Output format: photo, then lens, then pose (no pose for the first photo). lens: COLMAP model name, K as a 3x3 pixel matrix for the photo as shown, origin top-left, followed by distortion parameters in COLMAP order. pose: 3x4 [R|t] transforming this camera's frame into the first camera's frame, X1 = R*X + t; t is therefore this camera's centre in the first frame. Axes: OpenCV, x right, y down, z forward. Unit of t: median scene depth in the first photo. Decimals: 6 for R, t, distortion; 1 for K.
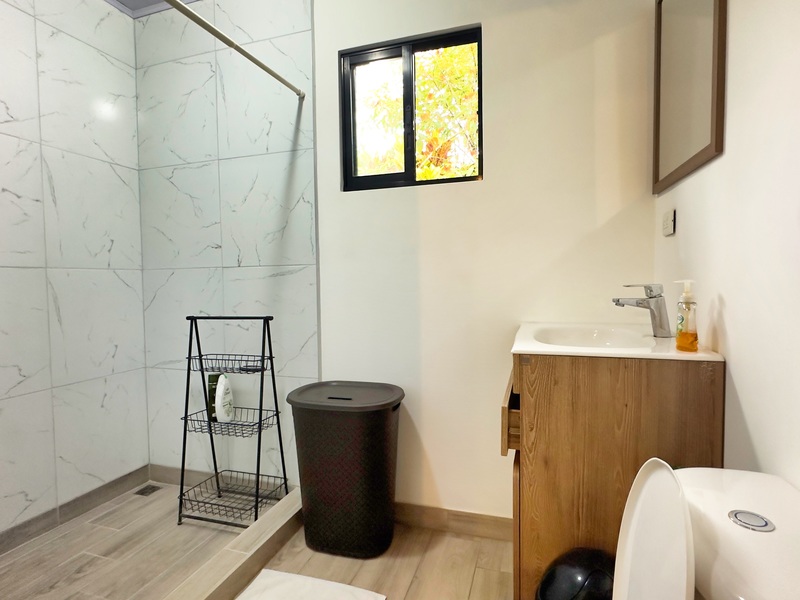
lens RADIAL K [[426.8, 0, 400.8], [0, 426.8, 299.2], [0, 0, 1]] dist [-0.002542, 0.000648]
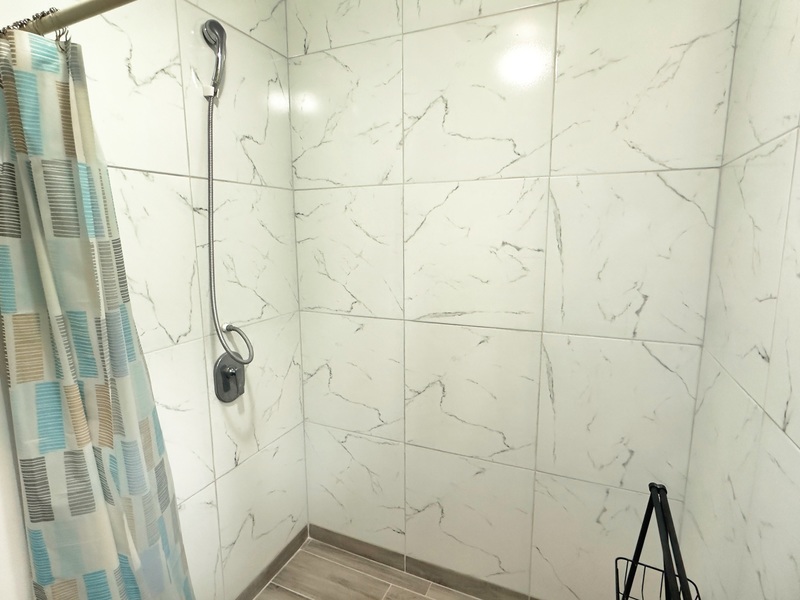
lens RADIAL K [[426.8, 0, 400.8], [0, 426.8, 299.2], [0, 0, 1]] dist [-0.002542, 0.000648]
pose [[-0.106024, 0.170377, -0.979658, -0.019920], [-0.036856, 0.983861, 0.175097, -0.262461], [0.993680, 0.054670, -0.098034, 0.796867]]
